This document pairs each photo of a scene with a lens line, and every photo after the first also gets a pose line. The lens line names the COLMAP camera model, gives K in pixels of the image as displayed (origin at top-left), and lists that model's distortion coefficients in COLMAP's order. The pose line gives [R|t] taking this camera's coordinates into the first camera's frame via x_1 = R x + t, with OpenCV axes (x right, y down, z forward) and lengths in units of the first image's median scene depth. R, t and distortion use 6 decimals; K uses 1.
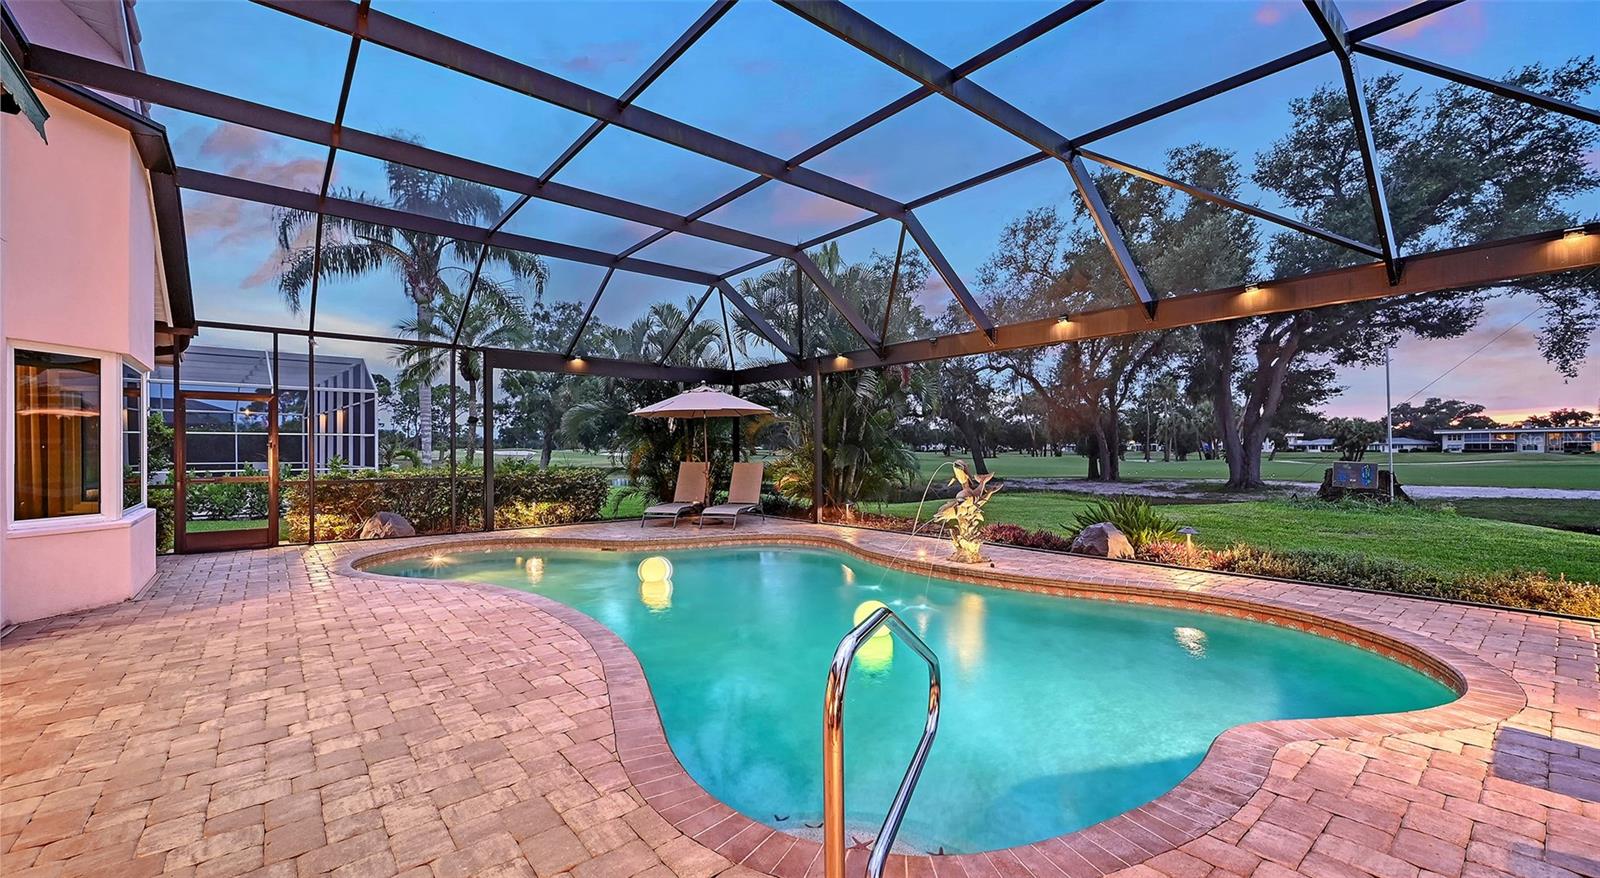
lens RADIAL K [[637.2, 0, 811.2], [0, 637.2, 443.6], [0, 0, 1]] dist [0.000658, -0.000242]
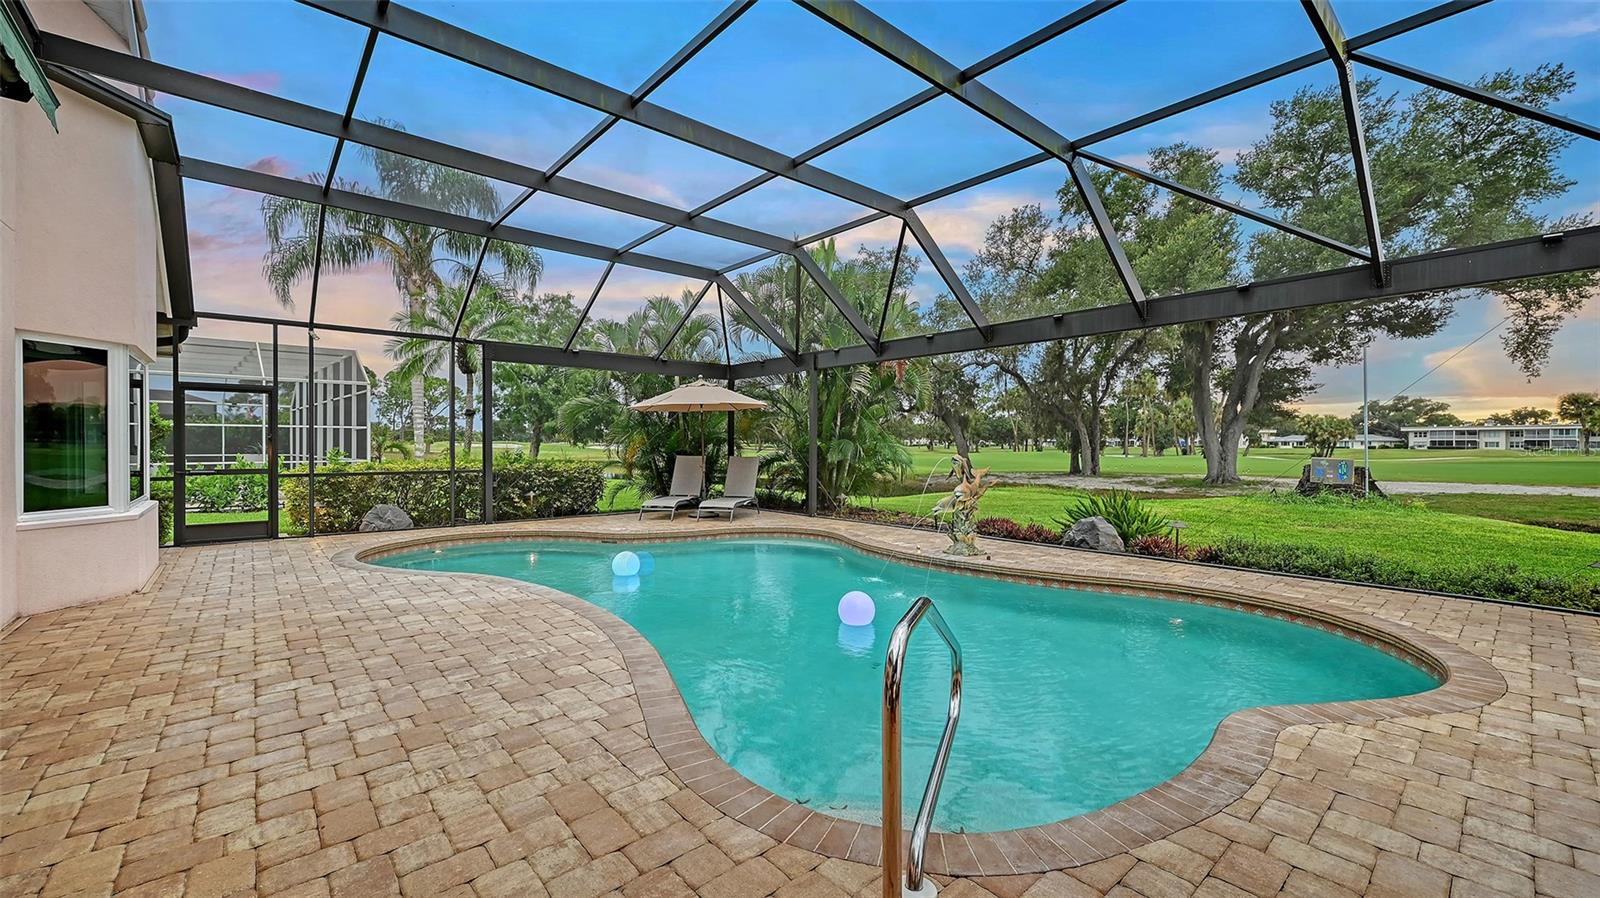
lens RADIAL K [[633.7, 0, 807.2], [0, 633.7, 446.3], [0, 0, 1]] dist [-0.000261, 0.000058]
pose [[0.999762, 0.004287, 0.021371, -0.018536], [-0.004576, 0.999898, 0.013526, -0.000541], [-0.021310, -0.013621, 0.999680, -0.005252]]
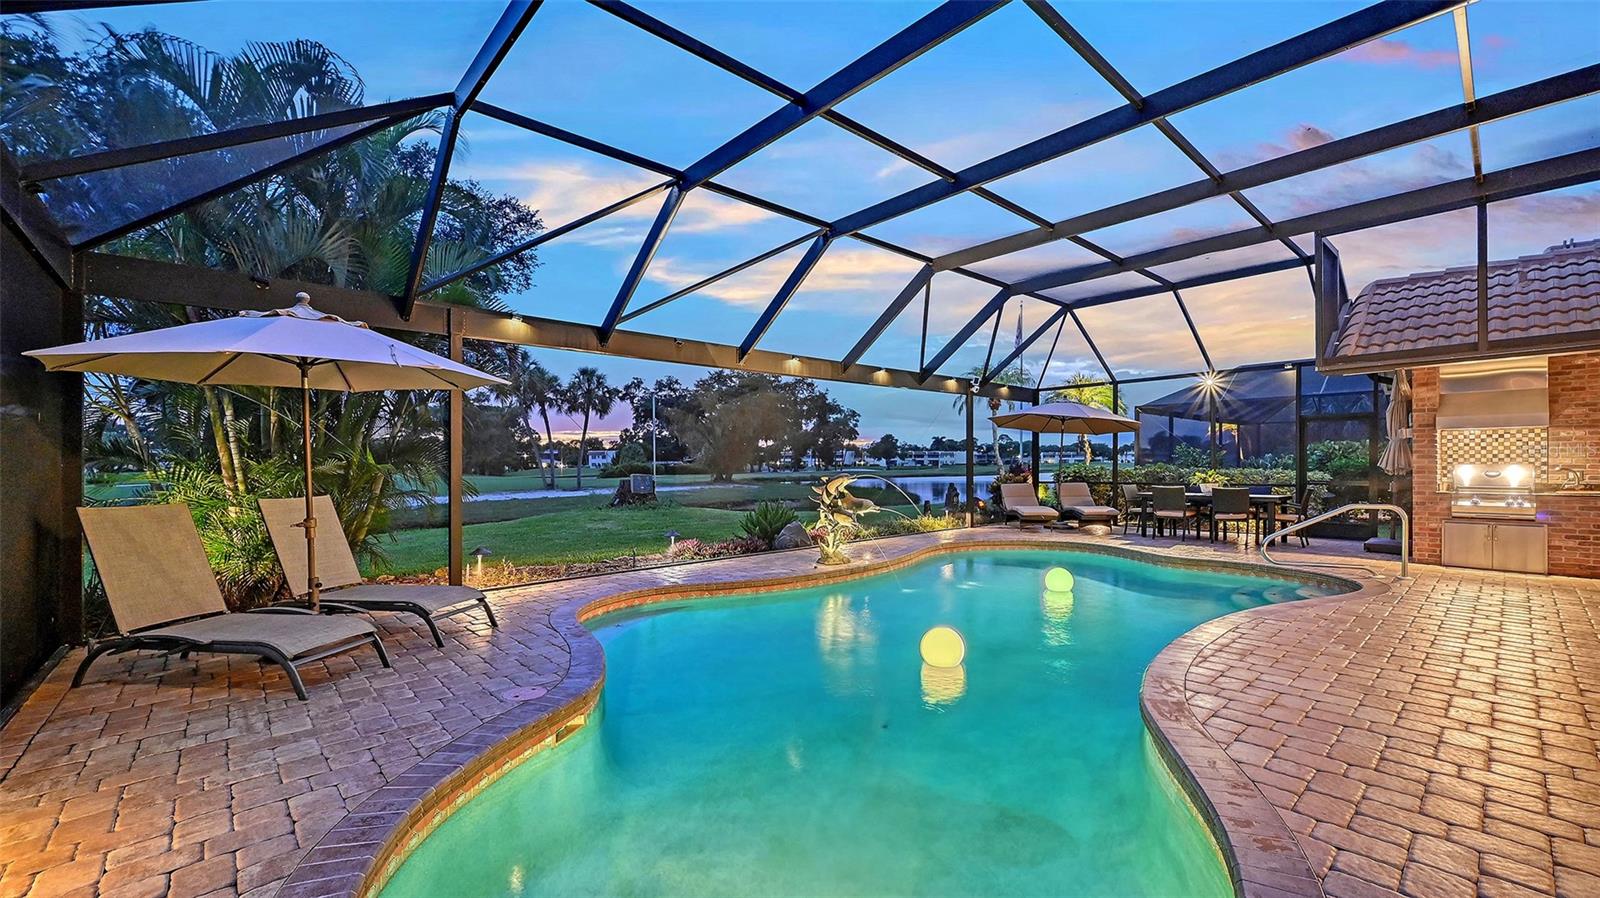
lens RADIAL K [[643.1, 0, 789.2], [0, 643.1, 457.2], [0, 0, 1]] dist [-0.000385, 0.000299]
pose [[-0.028084, 0.011752, 0.999536, -0.600831], [-0.002840, 0.999926, -0.011836, 0.007065], [-0.999602, -0.003171, -0.028049, 0.752011]]
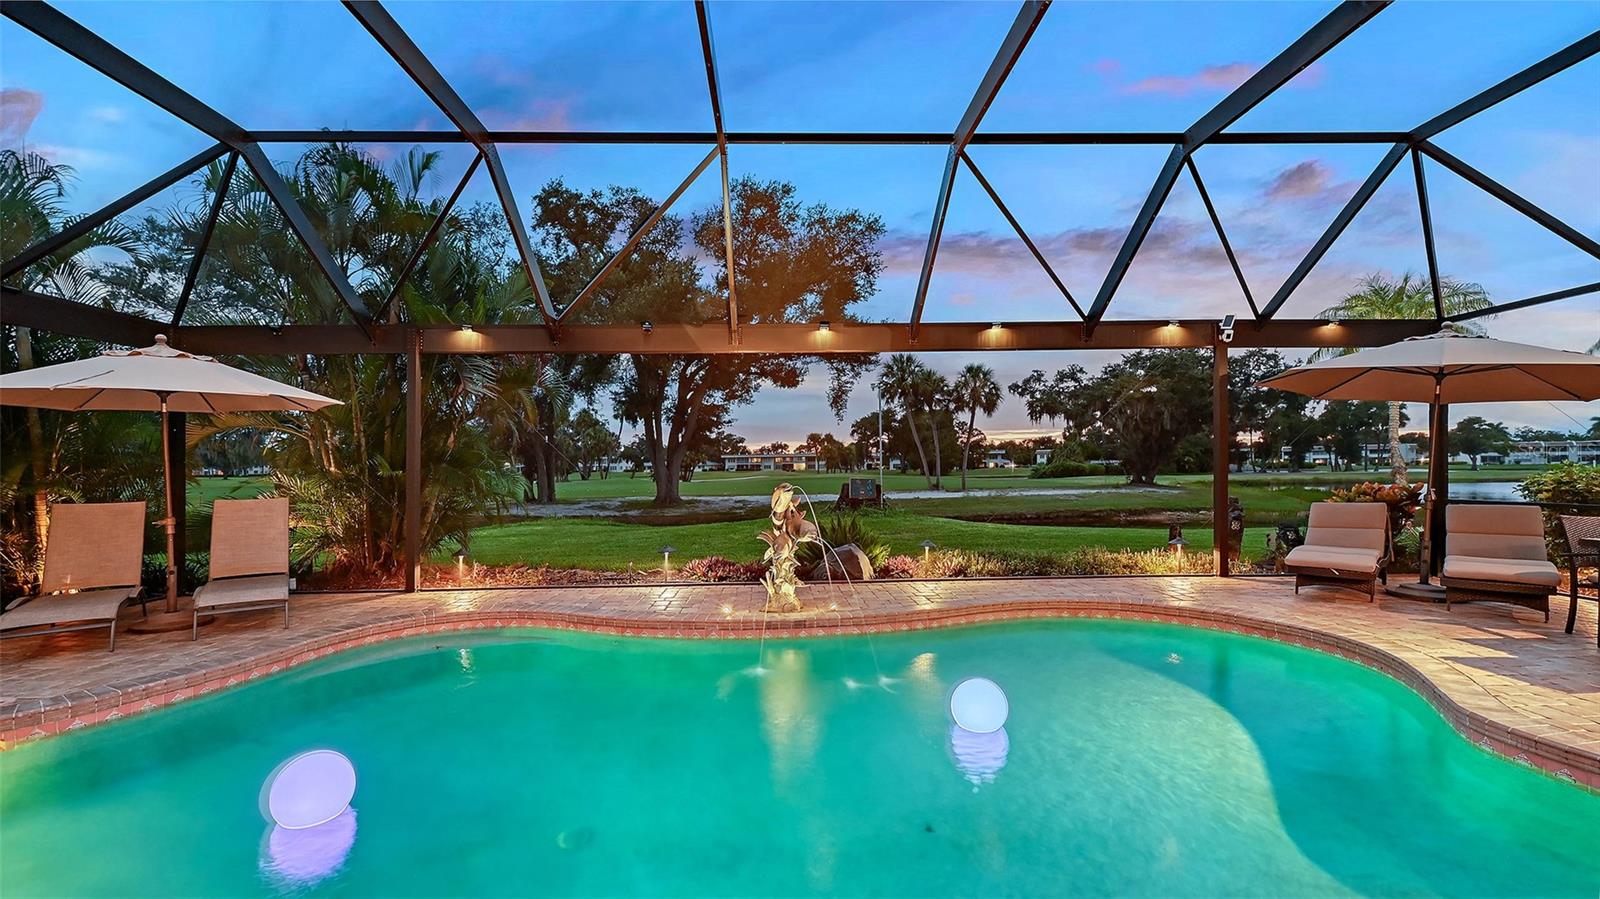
lens RADIAL K [[643.1, 0, 789.2], [0, 643.1, 457.7], [0, 0, 1]] dist [-0.000385, 0.000299]
pose [[0.621059, 0.006468, 0.783737, -0.252993], [0.002876, 0.999940, -0.010532, 0.001551], [-0.783758, 0.008795, 0.621003, 0.325958]]
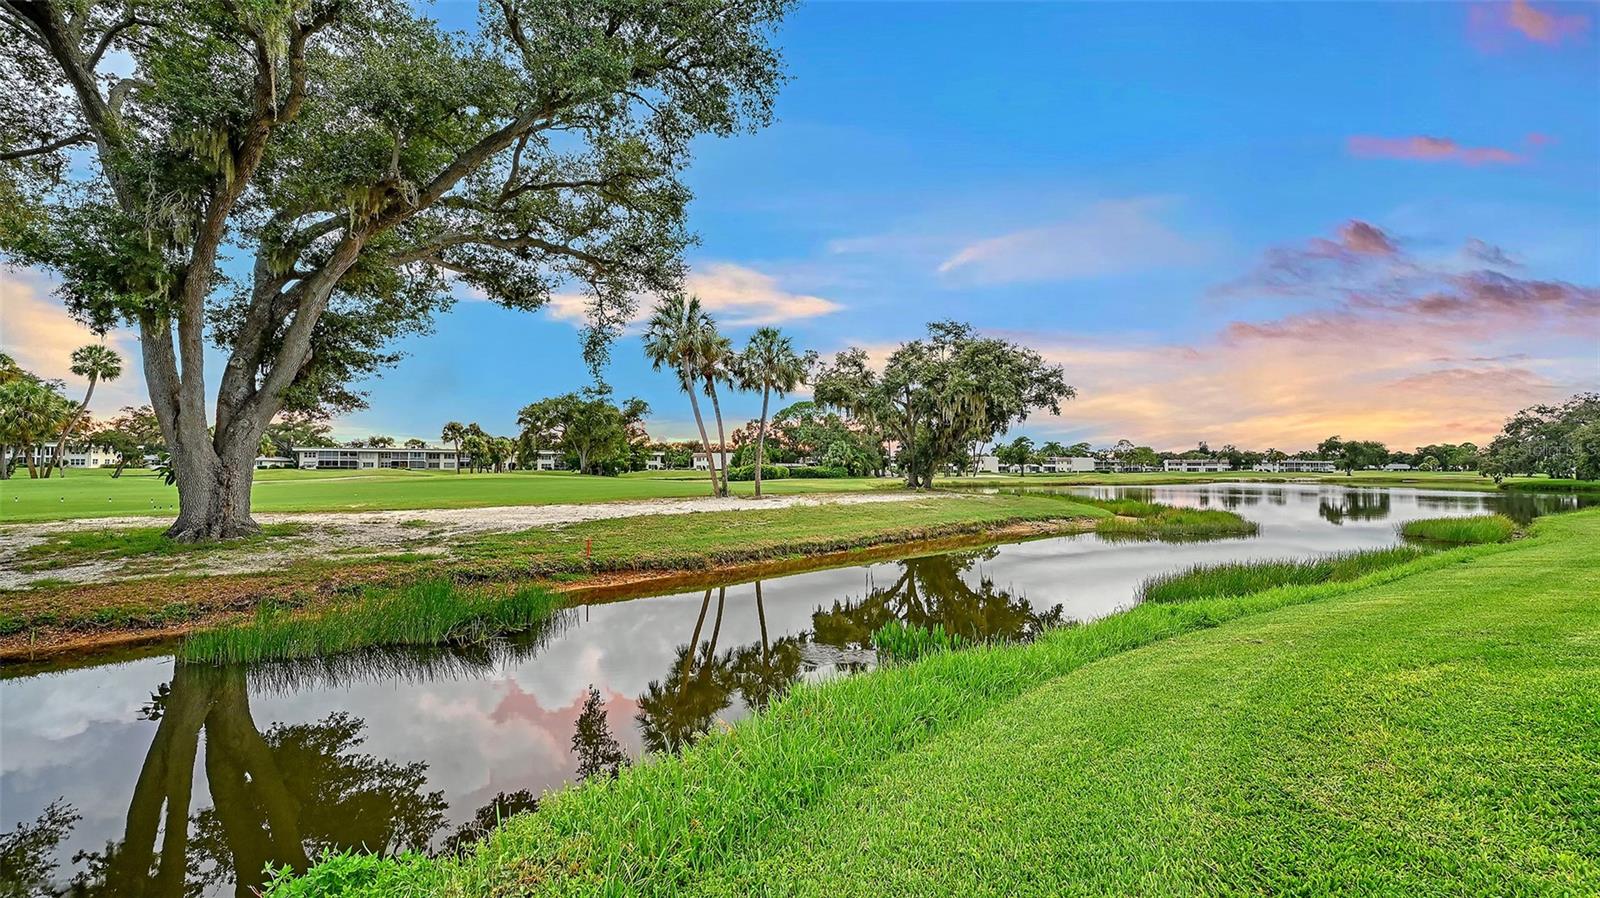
lens RADIAL K [[630.8, 0, 796.2], [0, 630.8, 447.6], [0, 0, 1]] dist [0.000031, 0.000061]
pose [[0.090157, 0.035975, 0.995278, 0.734191], [-0.014498, 0.999289, -0.034807, 0.040983], [-0.995822, -0.011291, 0.090615, 1.527511]]
